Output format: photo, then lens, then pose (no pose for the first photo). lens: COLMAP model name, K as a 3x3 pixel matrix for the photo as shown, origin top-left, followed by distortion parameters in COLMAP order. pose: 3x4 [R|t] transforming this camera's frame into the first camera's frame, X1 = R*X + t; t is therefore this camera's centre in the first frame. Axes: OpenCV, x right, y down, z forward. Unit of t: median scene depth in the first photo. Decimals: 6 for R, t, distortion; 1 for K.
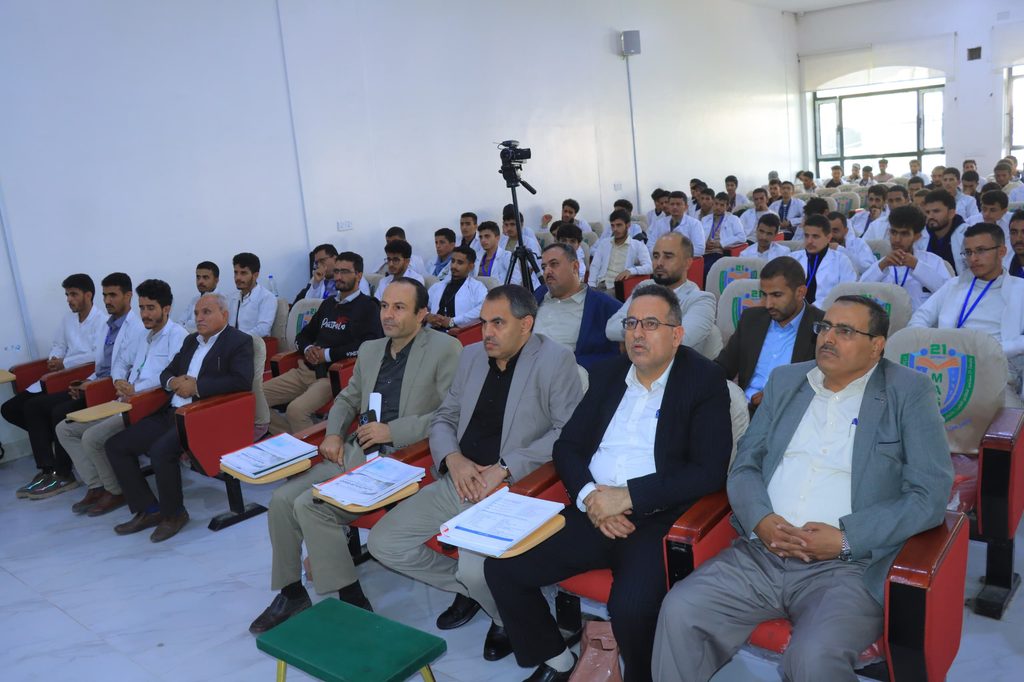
lens RADIAL K [[862.3, 0, 516.2], [0, 862.3, 361.3], [0, 0, 1]] dist [-0.117294, 0.118407]
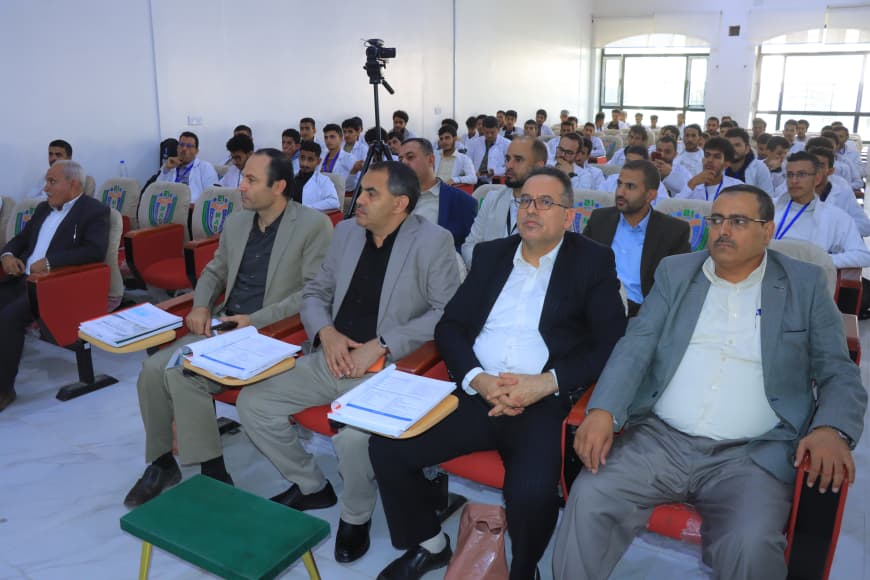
lens RADIAL K [[732.6, 0, 438.6], [0, 732.6, 302.1], [0, 0, 1]] dist [-0.117294, 0.118407]
pose [[0.986723, 0.052282, 0.153765, -0.064044], [-0.059533, 0.997303, 0.042934, 0.026094], [-0.151105, -0.051519, 0.987174, 0.127008]]
